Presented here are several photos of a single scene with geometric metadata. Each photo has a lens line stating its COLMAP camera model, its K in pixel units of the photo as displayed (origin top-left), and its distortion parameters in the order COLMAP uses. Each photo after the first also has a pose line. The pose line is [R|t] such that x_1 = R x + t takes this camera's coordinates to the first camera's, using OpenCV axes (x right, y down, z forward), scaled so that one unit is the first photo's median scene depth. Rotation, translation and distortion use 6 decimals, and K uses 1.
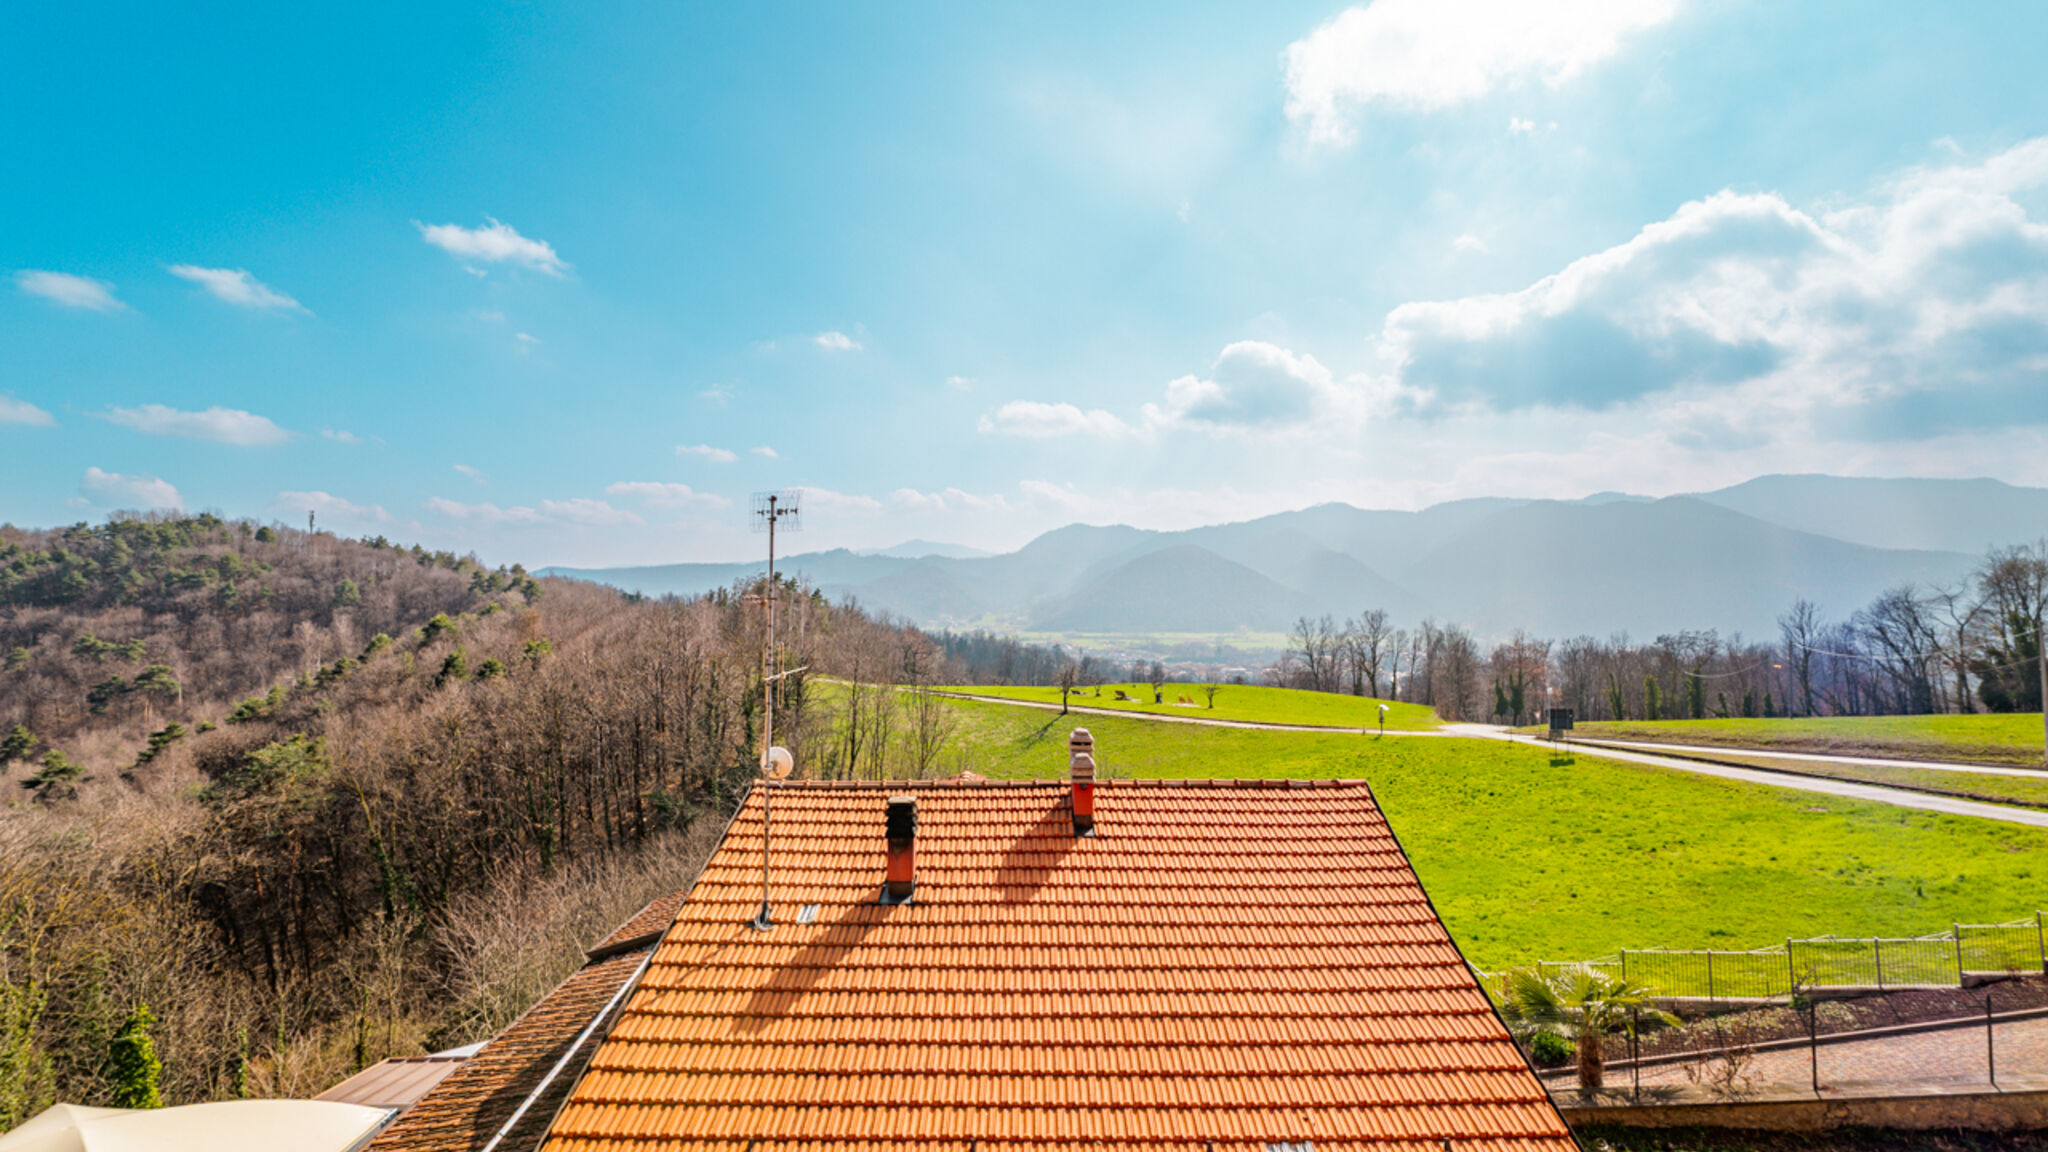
lens RADIAL K [[827.4, 0, 1007.6], [0, 827.4, 583.6], [0, 0, 1]] dist [0.002212, 0.000163]
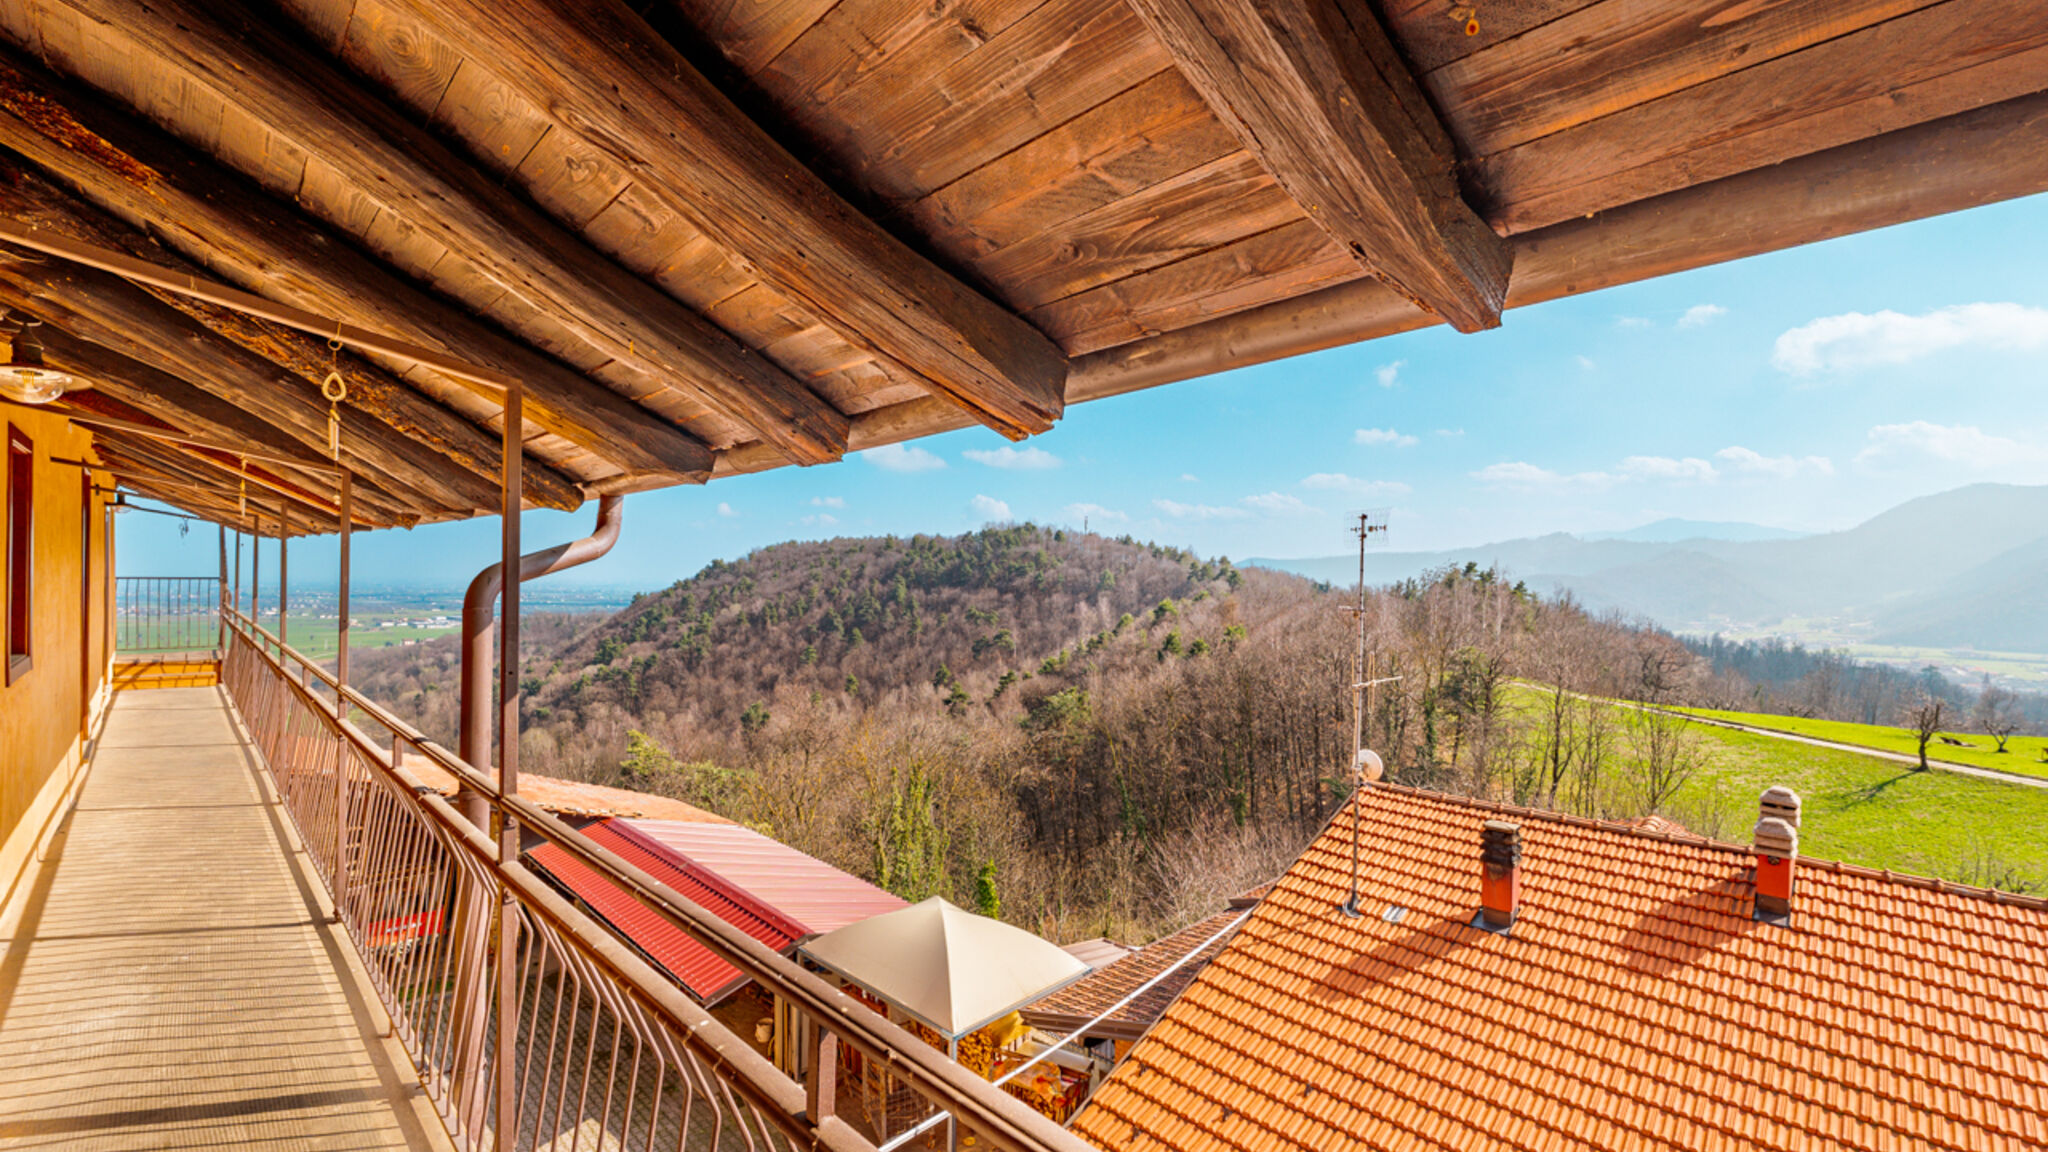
lens RADIAL K [[827.4, 0, 1007.6], [0, 827.4, 583.6], [0, 0, 1]] dist [0.002212, 0.000163]
pose [[0.701424, 0.009575, -0.712679, 0.126072], [-0.000013, 0.999910, 0.013421, -0.025261], [0.712744, -0.009405, 0.701361, -0.060409]]
